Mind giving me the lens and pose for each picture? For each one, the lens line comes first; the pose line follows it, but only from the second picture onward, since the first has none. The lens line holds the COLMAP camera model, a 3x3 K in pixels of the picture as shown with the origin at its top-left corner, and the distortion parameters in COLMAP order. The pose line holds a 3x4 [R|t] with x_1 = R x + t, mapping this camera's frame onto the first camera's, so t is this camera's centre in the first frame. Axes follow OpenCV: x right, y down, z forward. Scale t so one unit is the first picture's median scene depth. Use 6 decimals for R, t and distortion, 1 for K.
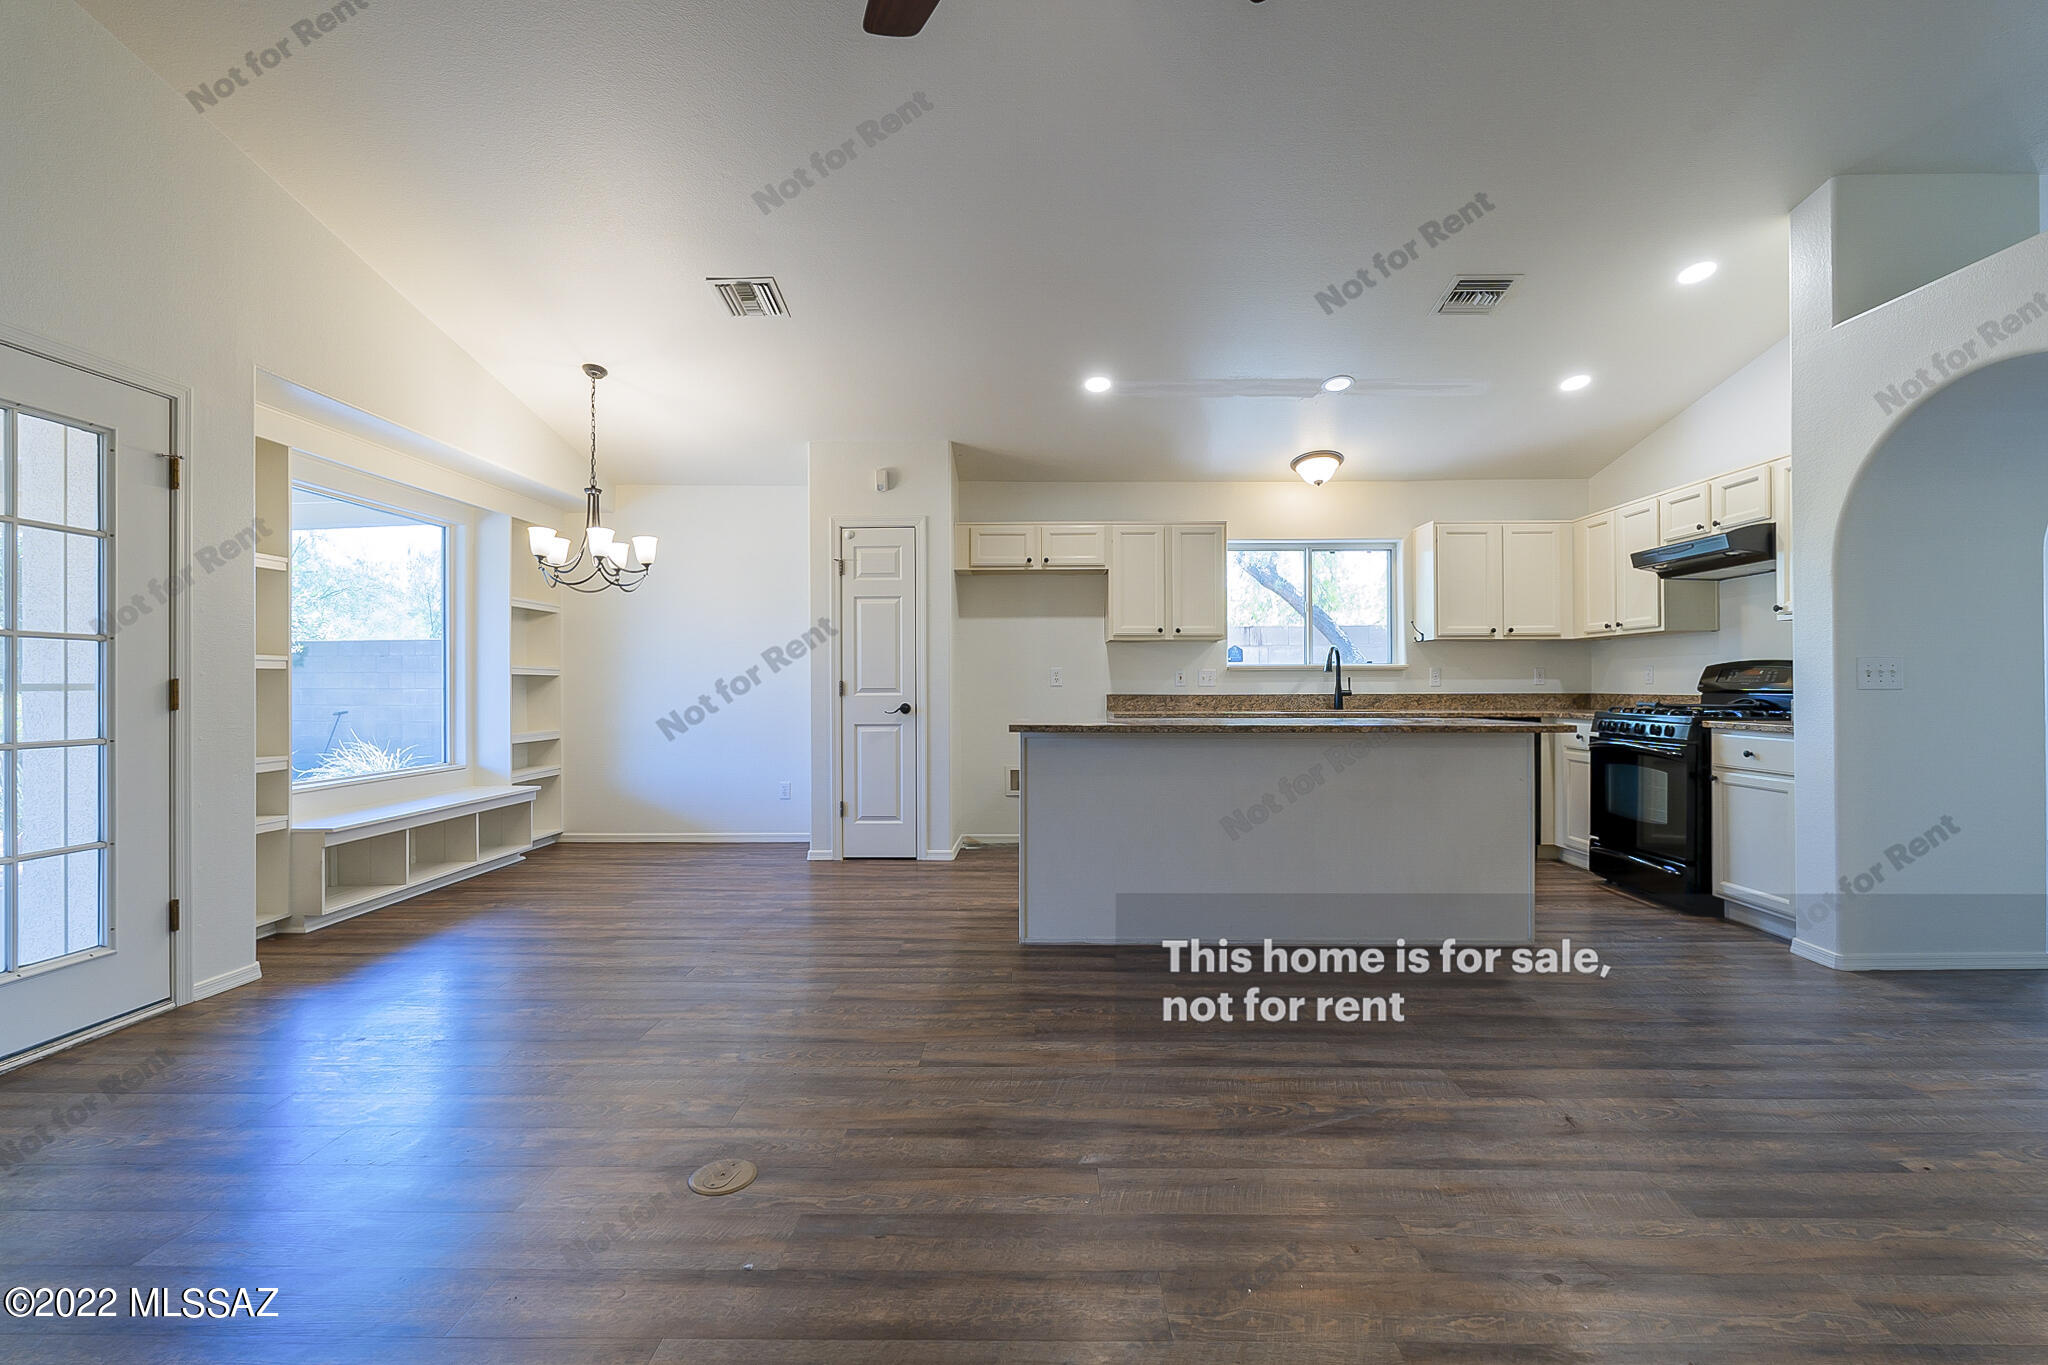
lens RADIAL K [[898.9, 0, 1036.6], [0, 898.9, 681.4], [0, 0, 1]] dist [0.000635, 0.000150]
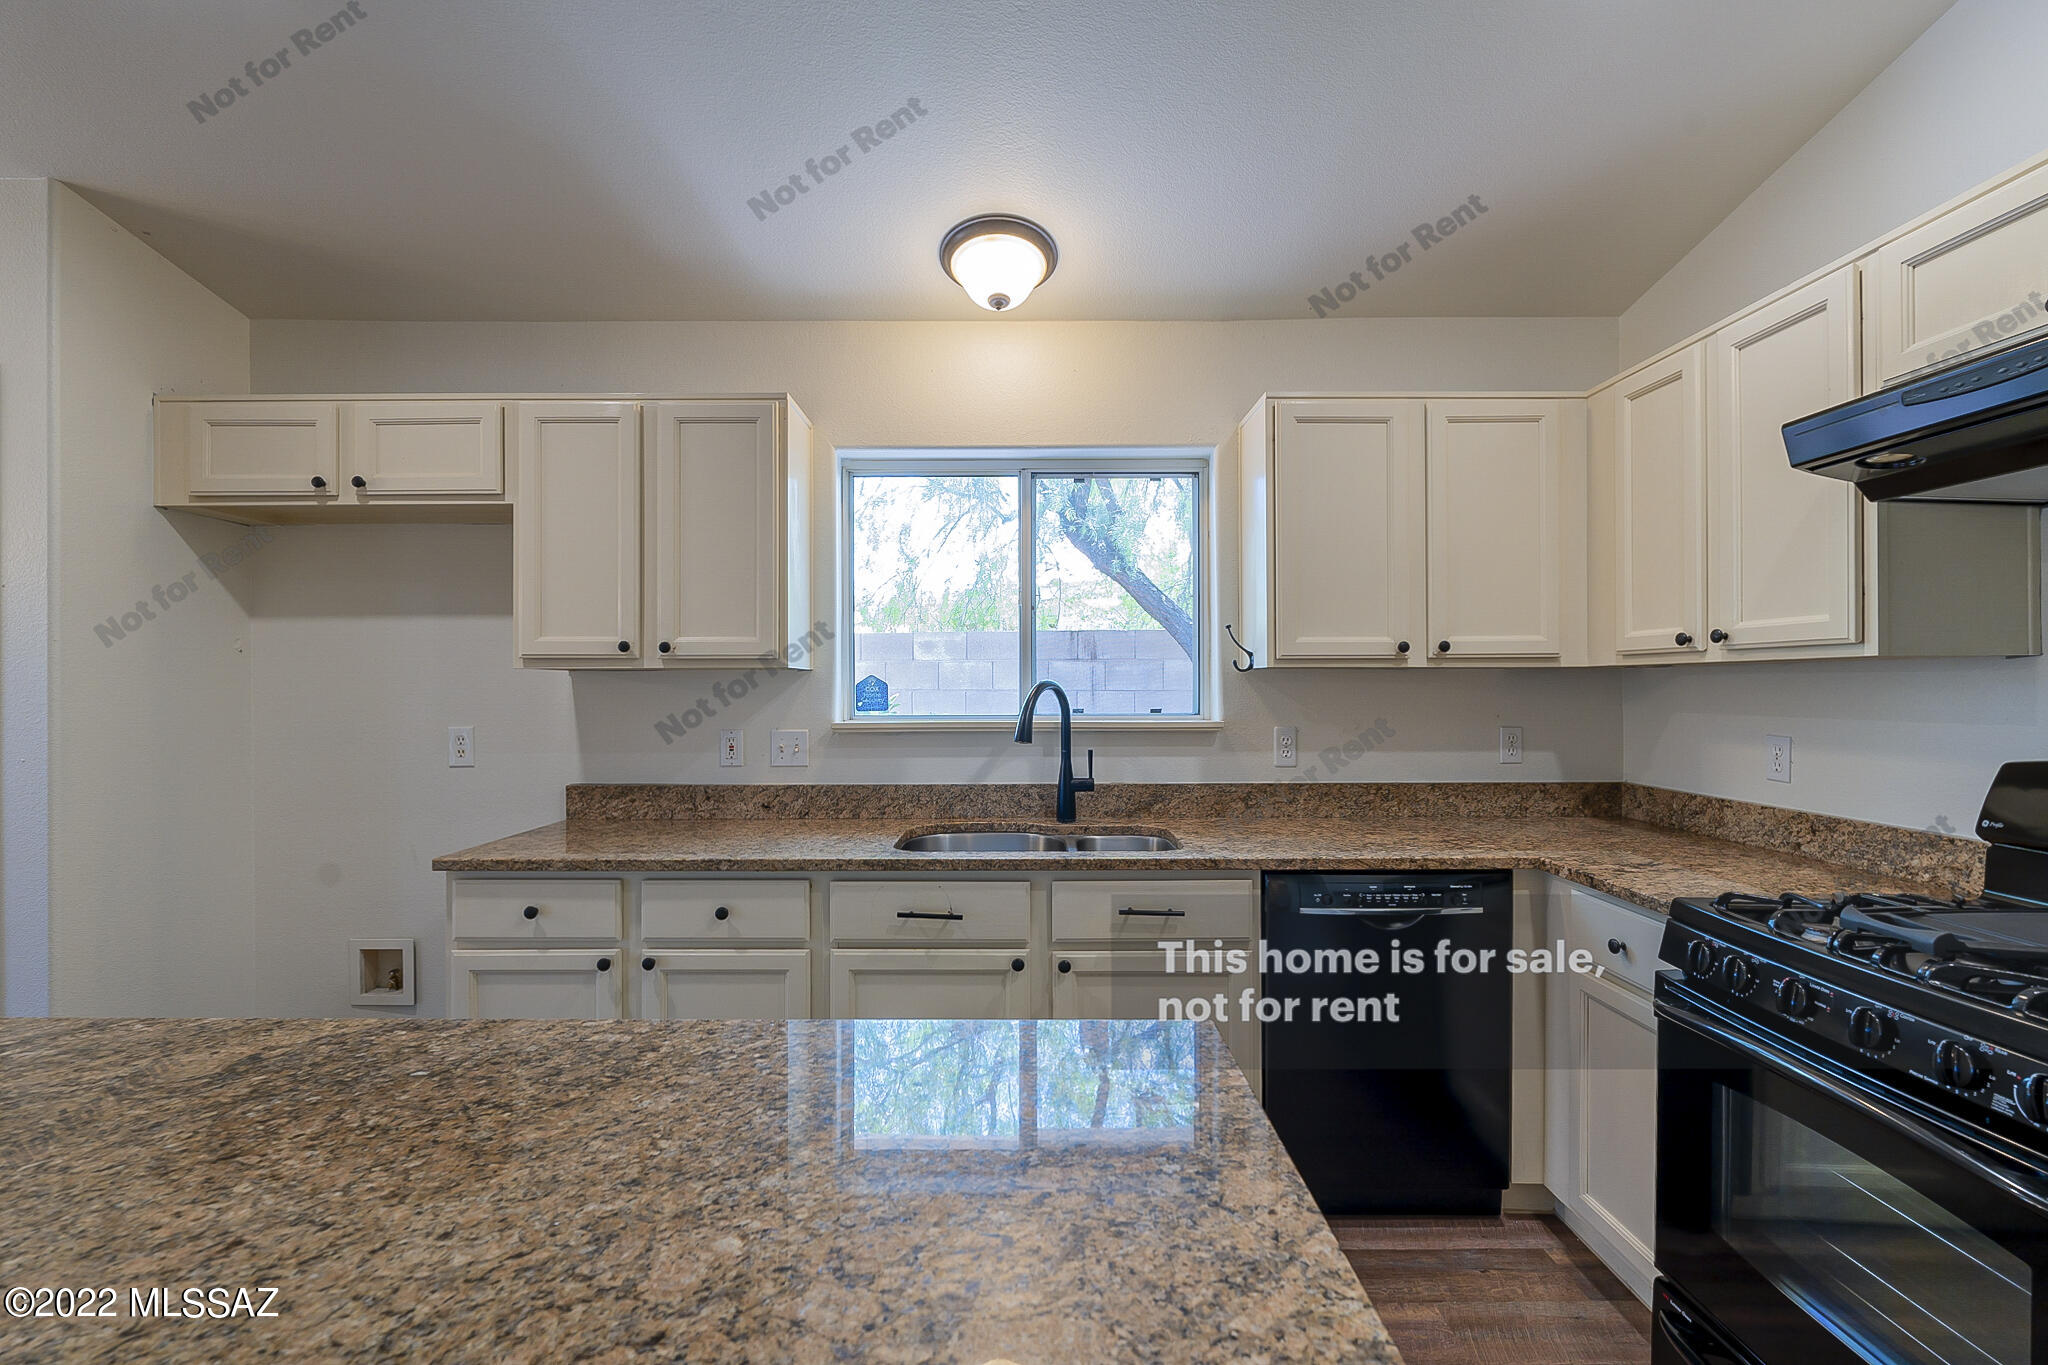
lens RADIAL K [[898.9, 0, 1022.4], [0, 898.9, 691.0], [0, 0, 1]] dist [0.000635, 0.000150]
pose [[1.000000, 0.000801, -0.000123, 0.321842], [-0.000800, 0.999981, 0.006075, -0.037672], [0.000128, -0.006075, 0.999982, 0.561777]]
